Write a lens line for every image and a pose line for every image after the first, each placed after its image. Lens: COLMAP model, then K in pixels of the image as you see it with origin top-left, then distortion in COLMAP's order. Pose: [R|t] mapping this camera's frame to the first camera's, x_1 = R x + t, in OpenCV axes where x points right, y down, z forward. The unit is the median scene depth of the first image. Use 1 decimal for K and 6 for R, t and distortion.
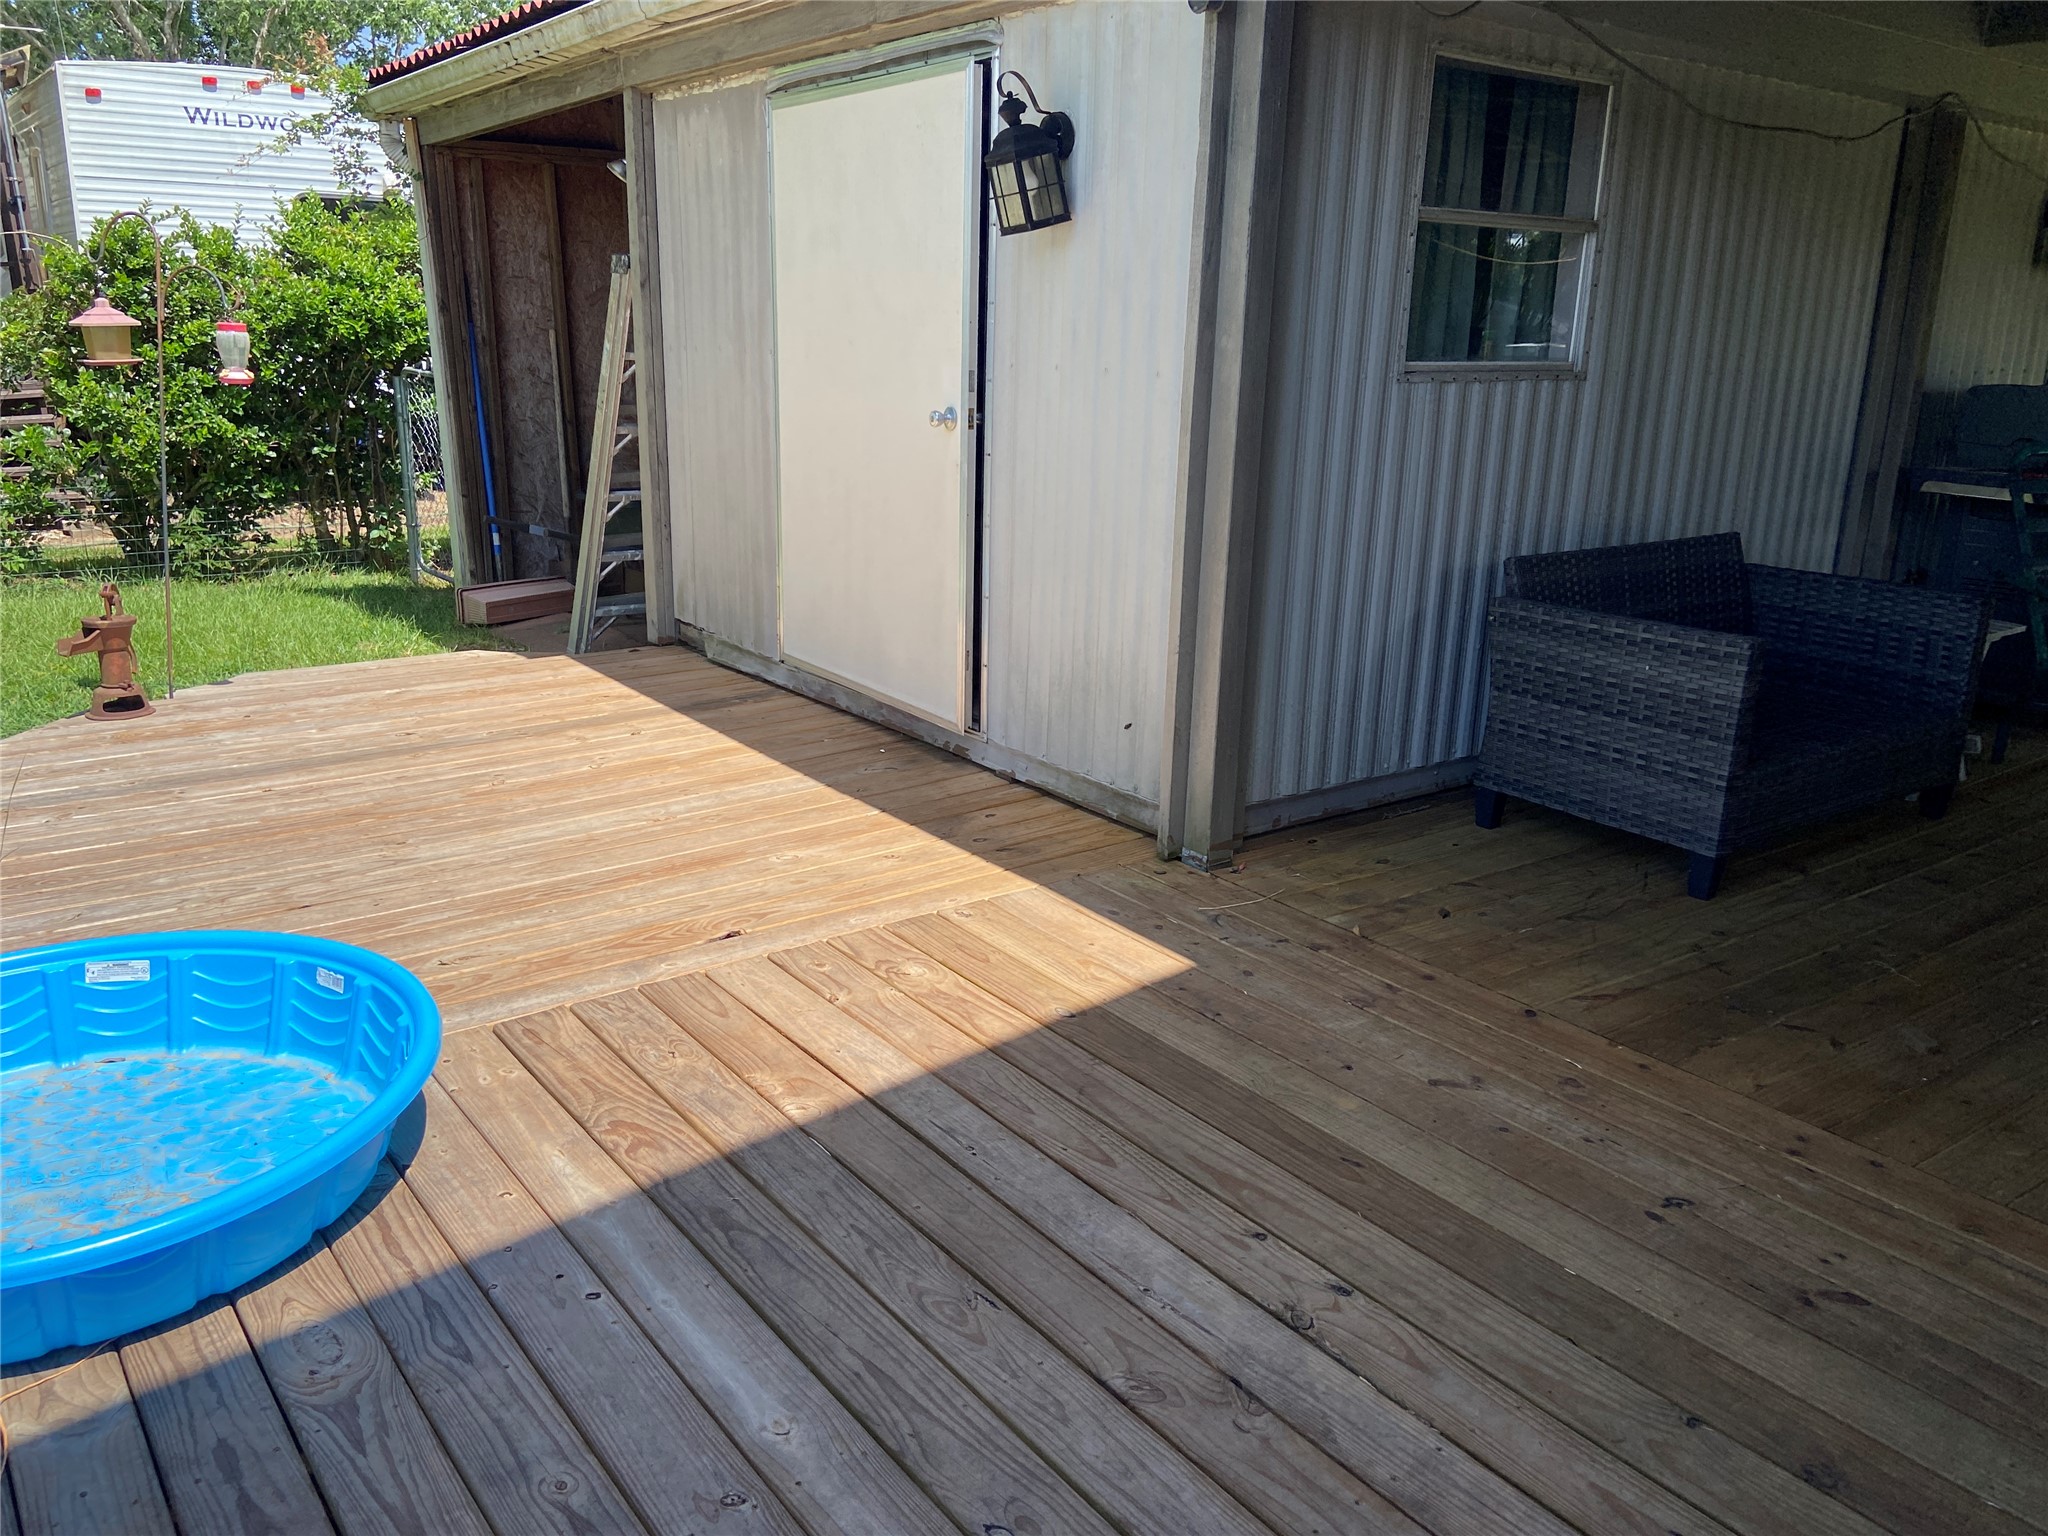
lens RADIAL K [[1542.9, 0, 1020.1], [0, 1542.9, 767.8], [0, 0, 1]] dist [0.060619, -0.068664]
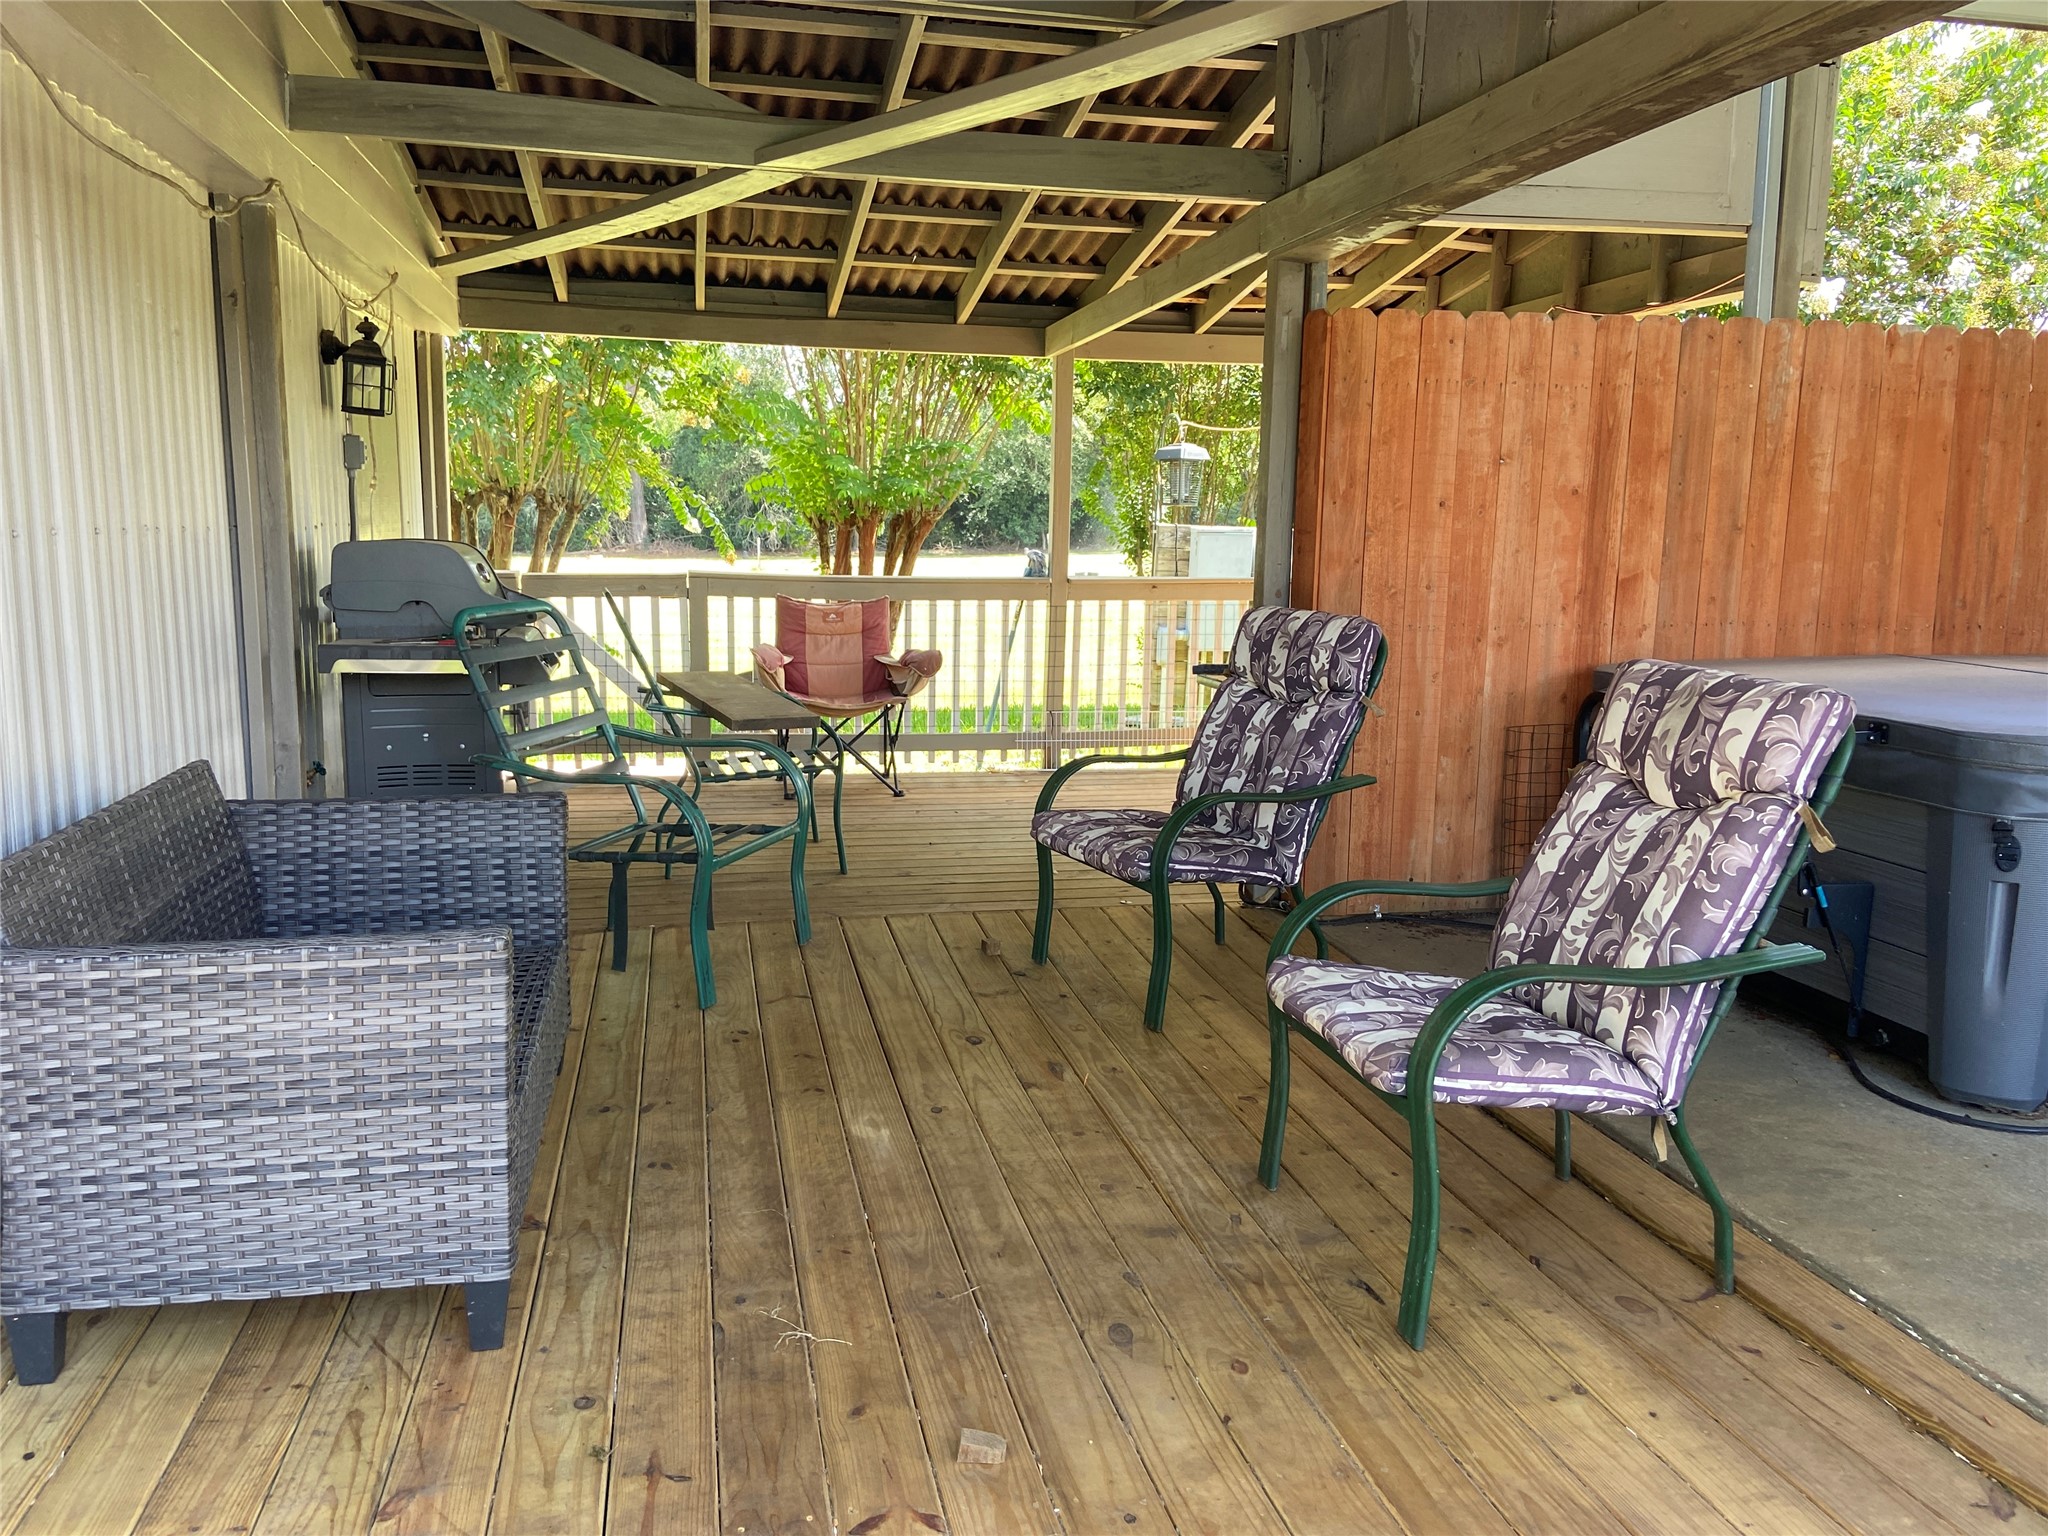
lens RADIAL K [[1542.9, 0, 1021.9], [0, 1542.9, 767.0], [0, 0, 1]] dist [0.060619, -0.068664]
pose [[0.430141, -0.154368, 0.889466, 0.008077], [0.247133, 0.967770, 0.048445, -0.122073], [-0.868277, 0.198978, 0.454426, 0.498689]]
